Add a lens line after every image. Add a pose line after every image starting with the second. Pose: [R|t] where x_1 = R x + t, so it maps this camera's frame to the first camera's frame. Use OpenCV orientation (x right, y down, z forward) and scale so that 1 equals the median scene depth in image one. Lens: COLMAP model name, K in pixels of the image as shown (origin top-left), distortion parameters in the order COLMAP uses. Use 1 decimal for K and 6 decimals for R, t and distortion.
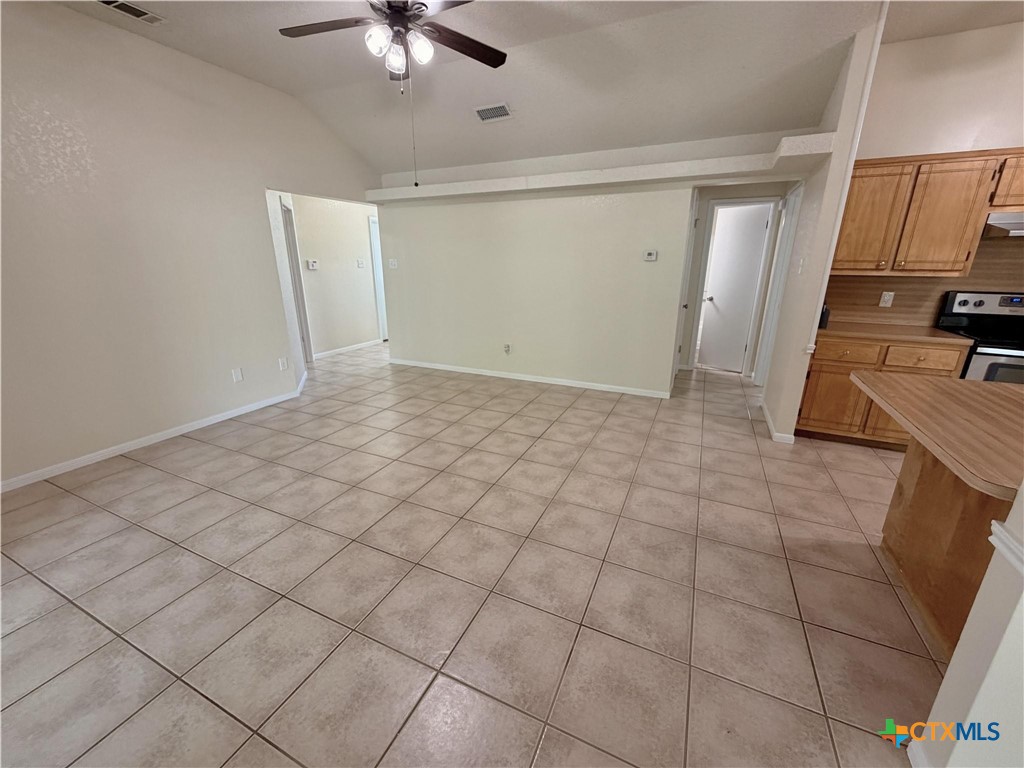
lens RADIAL K [[408.3, 0, 508.9], [0, 408.3, 382.3], [0, 0, 1]] dist [0.002746, -0.000554]
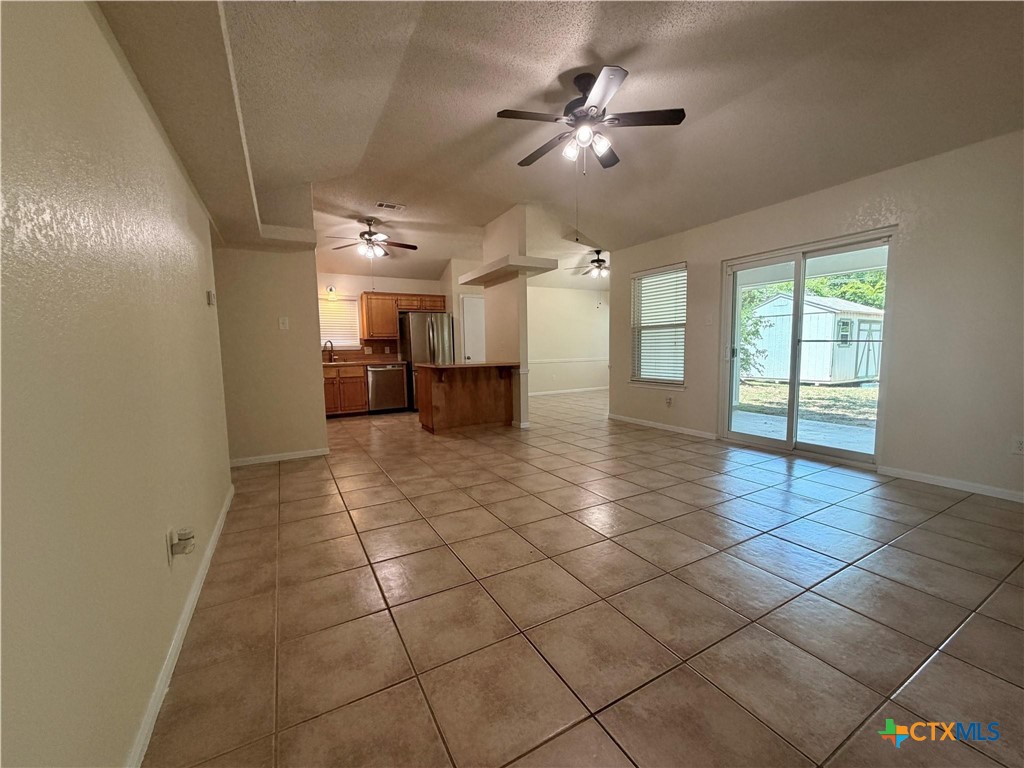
lens RADIAL K [[408.3, 0, 513.3], [0, 408.3, 386.1], [0, 0, 1]] dist [0.002746, -0.000554]
pose [[-0.818225, -0.037737, 0.573658, -0.618563], [0.183482, 0.928517, 0.322785, -0.403541], [-0.544832, 0.369367, -0.752812, 1.725574]]
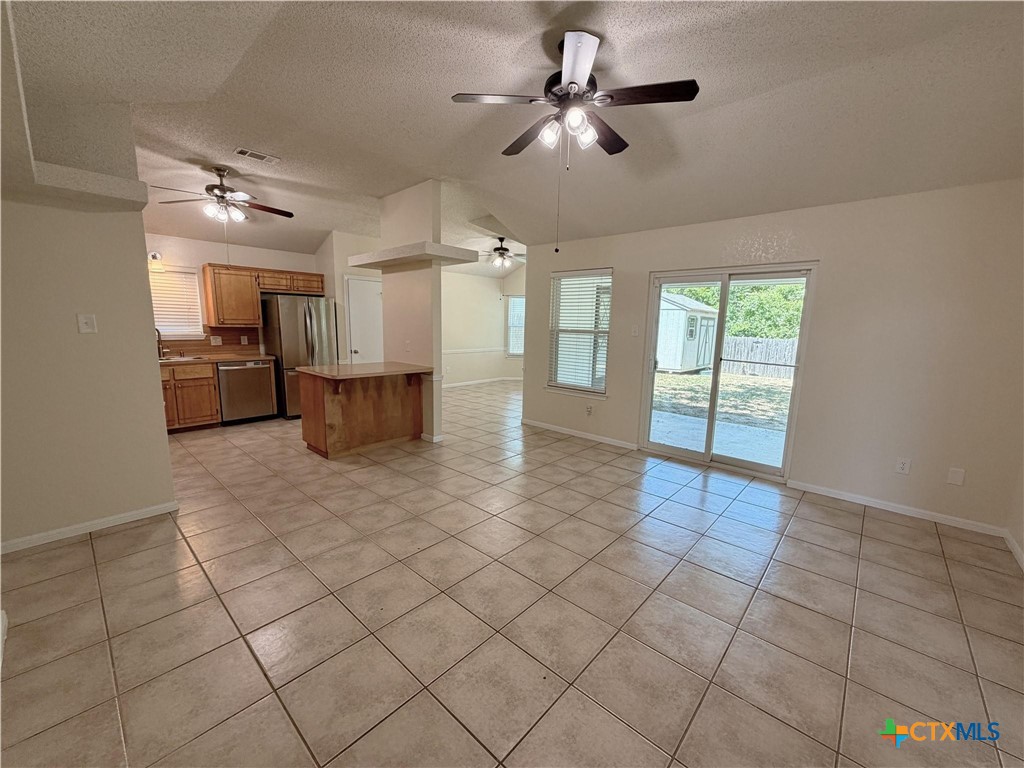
lens RADIAL K [[408.3, 0, 511.4], [0, 408.3, 385.0], [0, 0, 1]] dist [0.002746, -0.000554]
pose [[-0.957210, -0.063308, 0.282385, -0.332196], [0.063304, 0.906341, 0.417778, -0.483624], [-0.282386, 0.417777, -0.863551, 1.598161]]
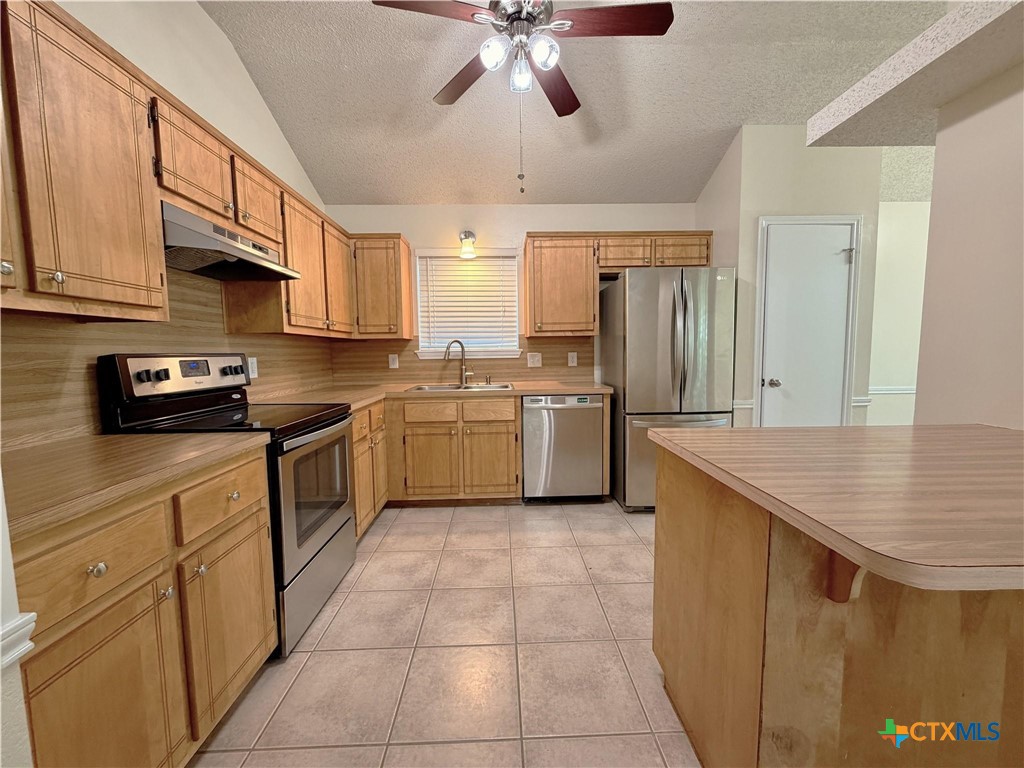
lens RADIAL K [[408.3, 0, 509.4], [0, 408.3, 383.0], [0, 0, 1]] dist [0.002746, -0.000554]
pose [[-0.446994, -0.066674, 0.892049, 0.470777], [0.270426, 0.940487, 0.205801, -0.172309], [-0.852682, 0.333225, -0.402362, 0.842581]]
